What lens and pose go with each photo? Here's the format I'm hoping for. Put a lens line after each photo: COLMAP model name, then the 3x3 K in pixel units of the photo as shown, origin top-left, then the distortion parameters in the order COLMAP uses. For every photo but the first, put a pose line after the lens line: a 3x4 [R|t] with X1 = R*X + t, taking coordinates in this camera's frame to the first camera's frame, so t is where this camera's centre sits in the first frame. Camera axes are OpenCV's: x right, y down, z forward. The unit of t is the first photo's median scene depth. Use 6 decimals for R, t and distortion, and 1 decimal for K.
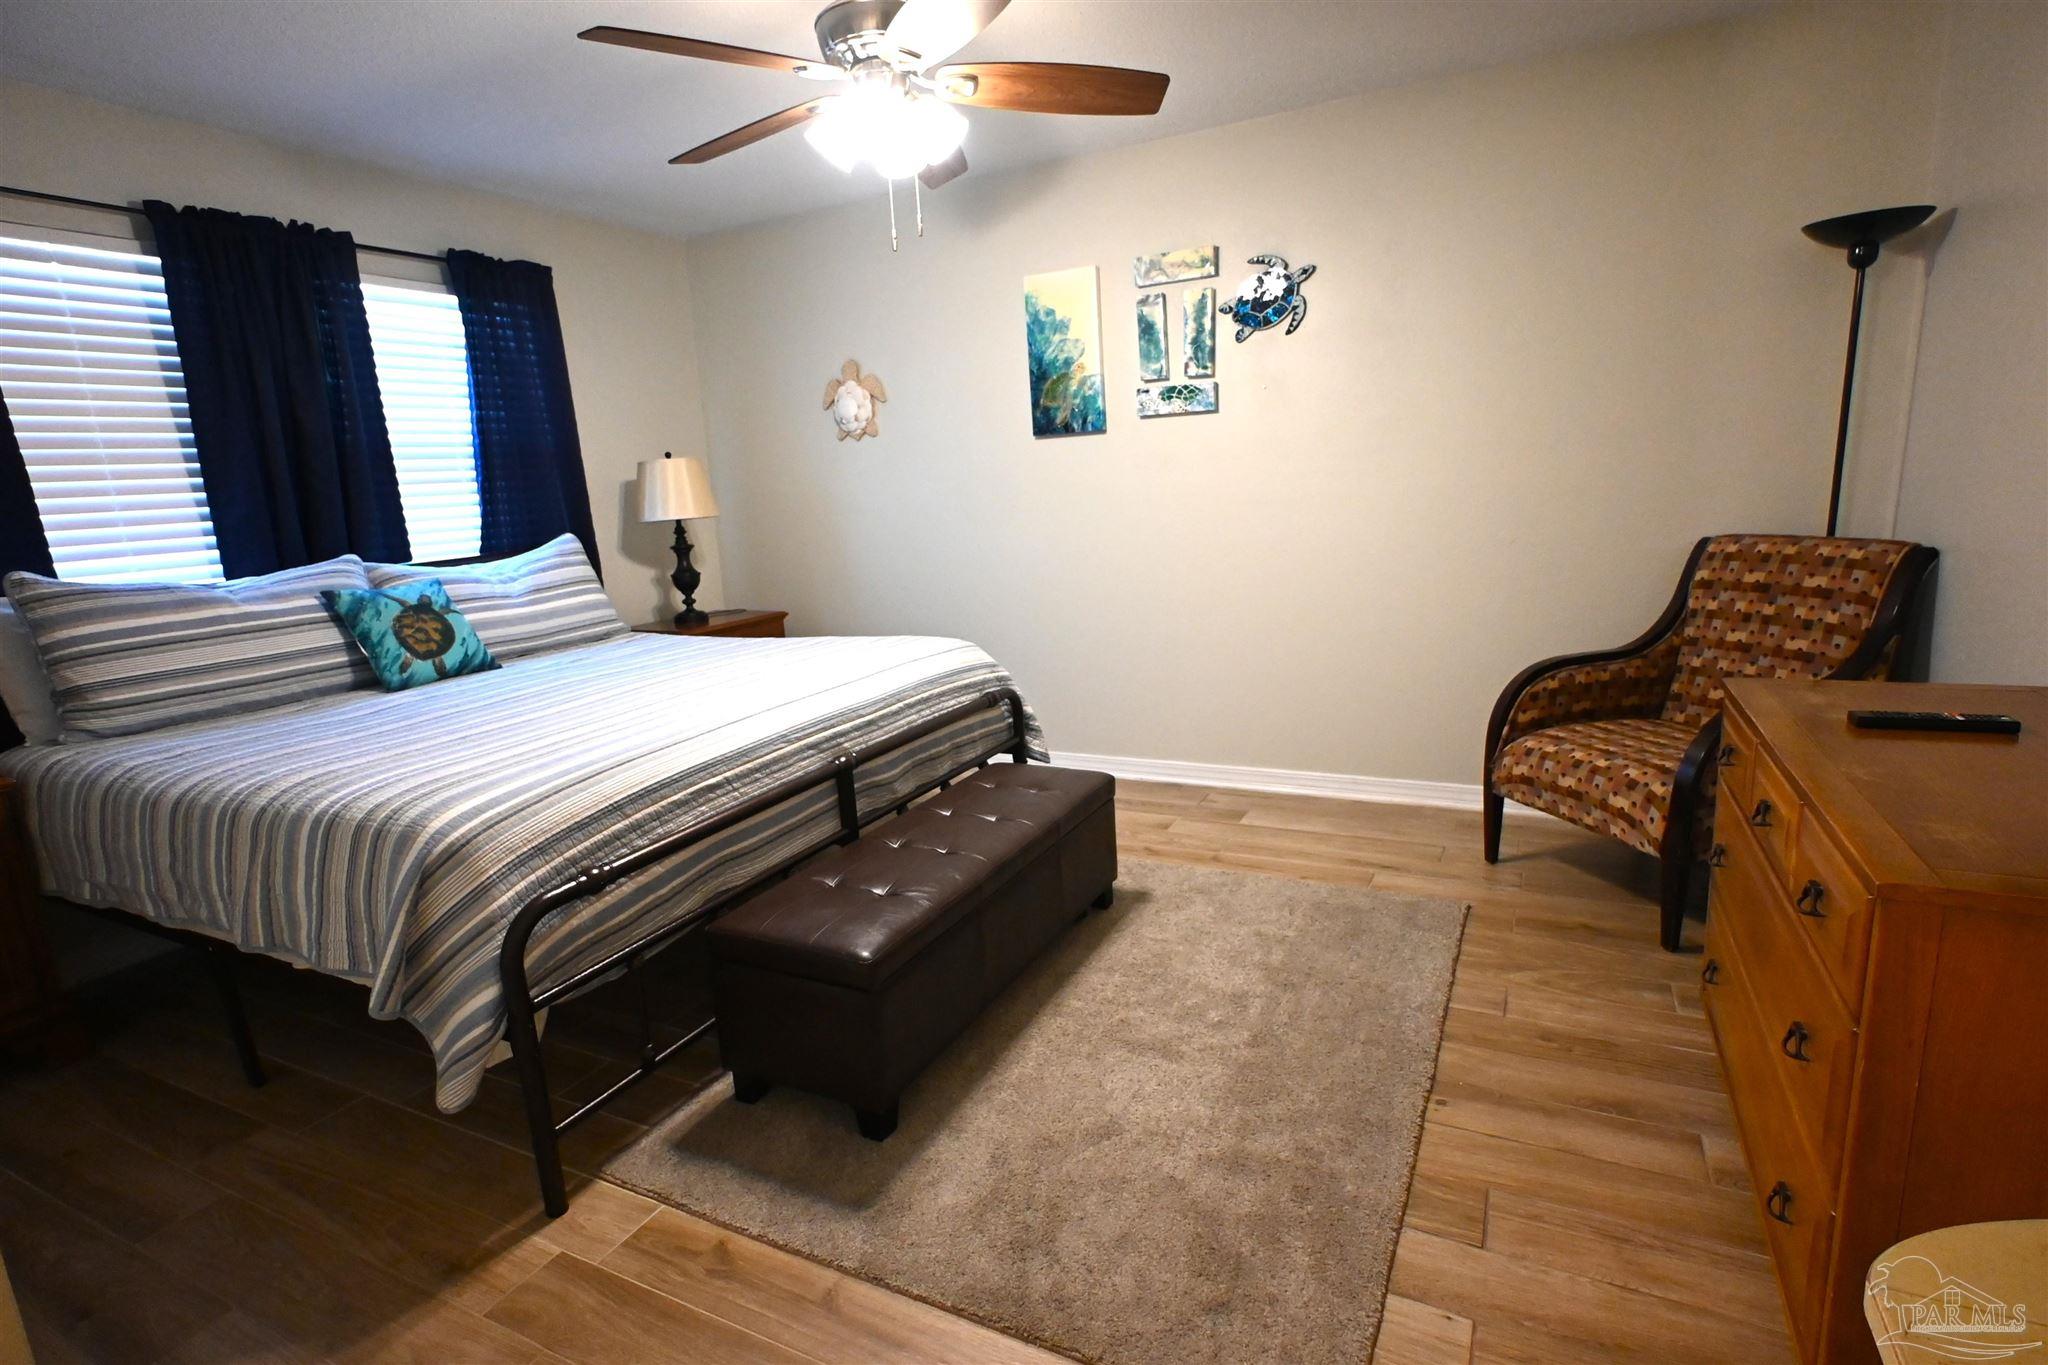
lens RADIAL K [[1015.4, 0, 1023.2], [0, 1015.4, 686.1], [0, 0, 1]] dist [-0.002650, 0.000947]
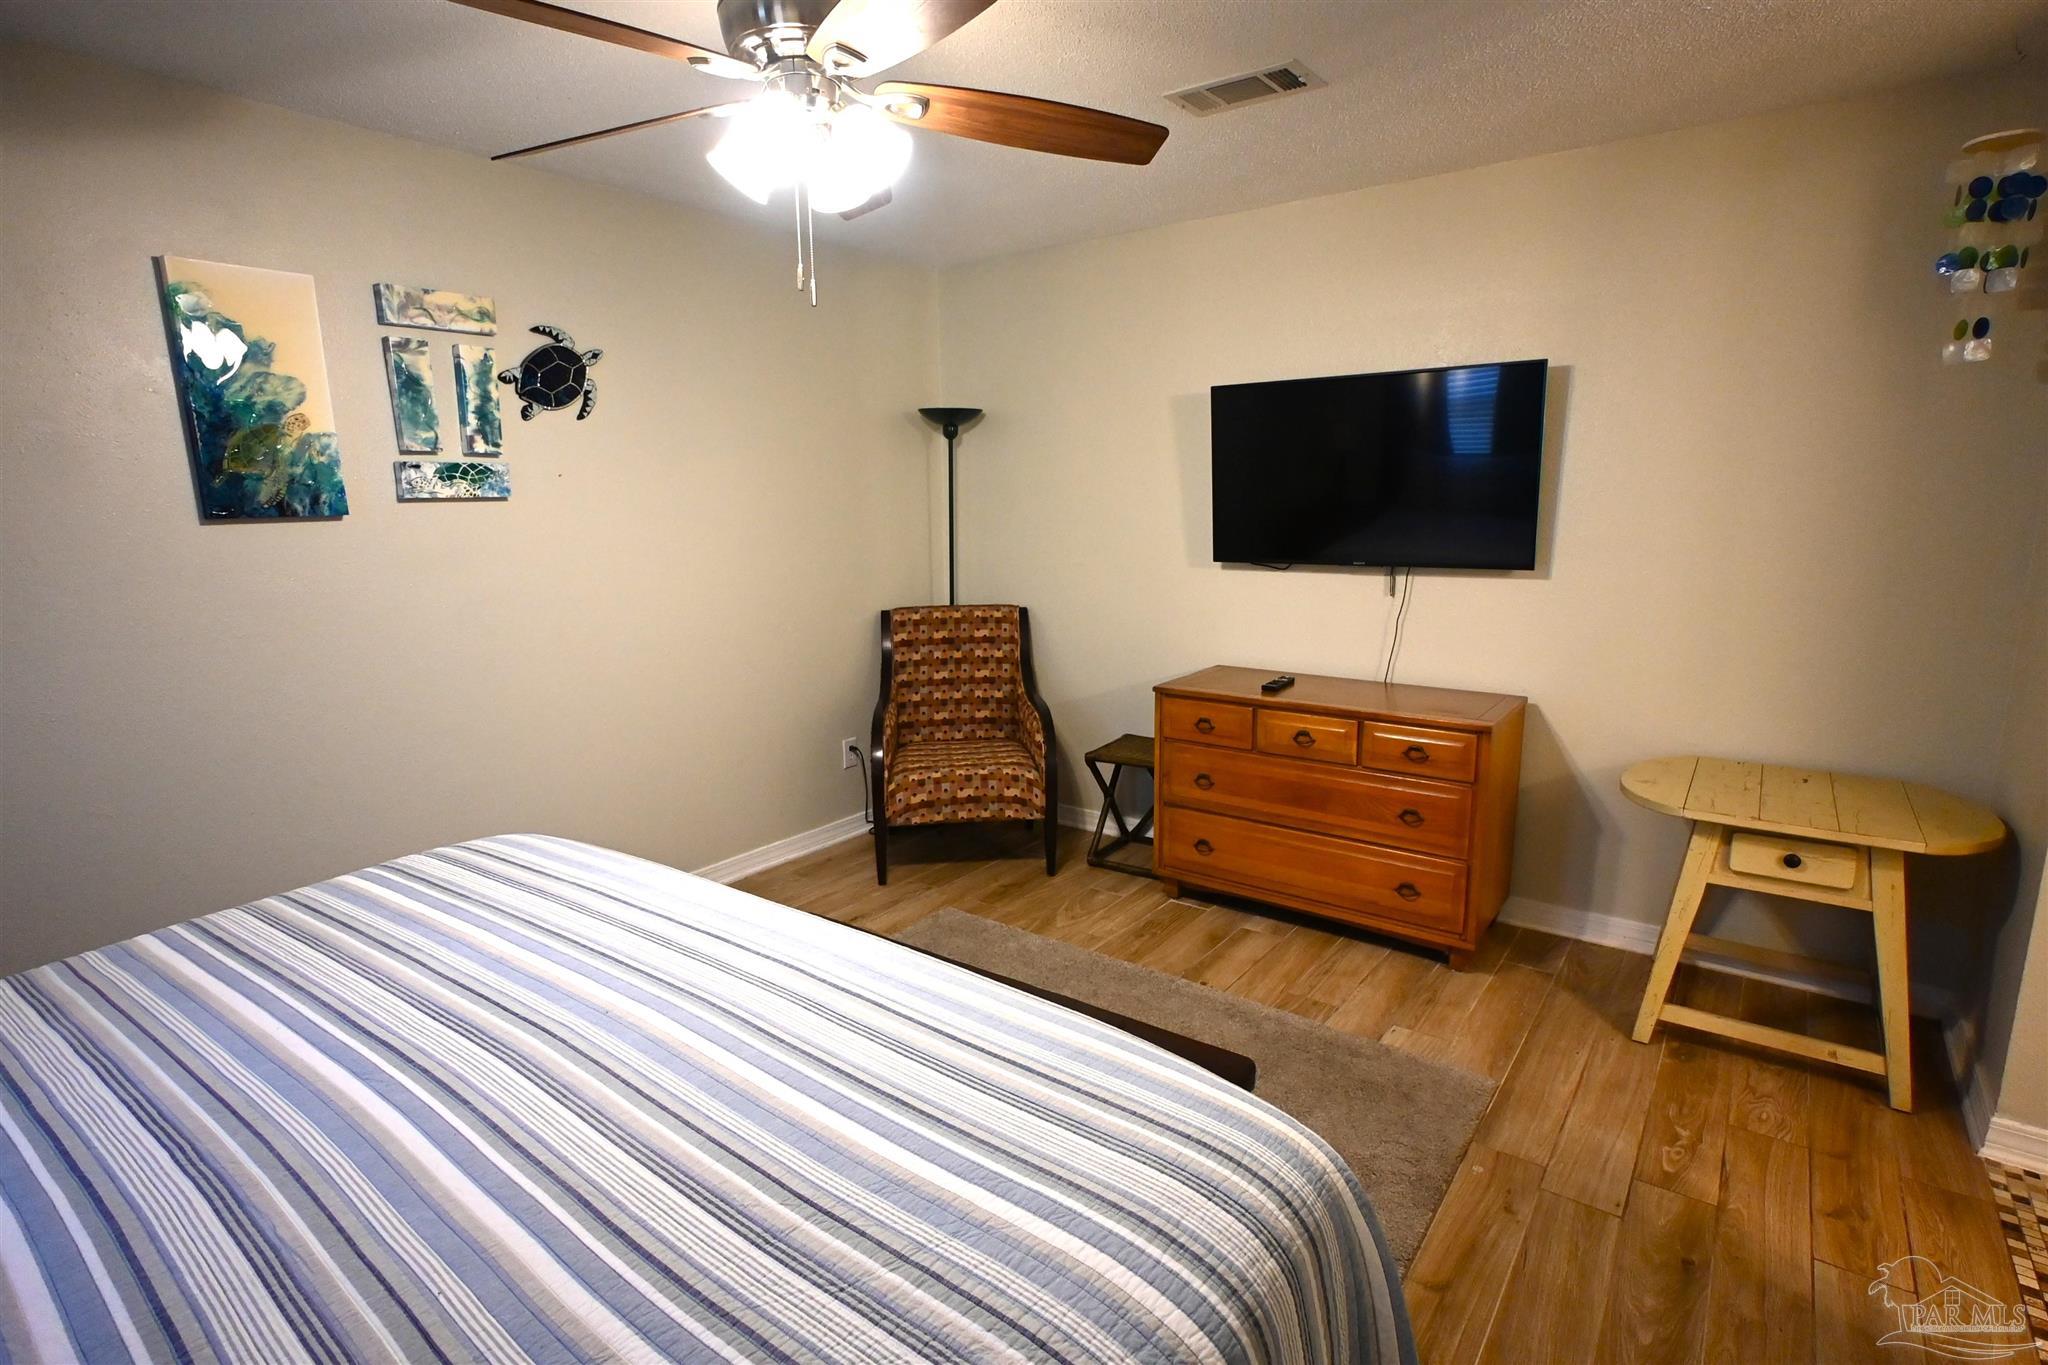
lens RADIAL K [[1015.4, 0, 1023.2], [0, 1015.4, 686.1], [0, 0, 1]] dist [-0.002650, 0.000947]
pose [[0.166232, -0.134507, 0.976870, -0.612573], [0.201582, 0.974368, 0.099860, -0.133259], [-0.965263, 0.180319, 0.189085, 0.517541]]
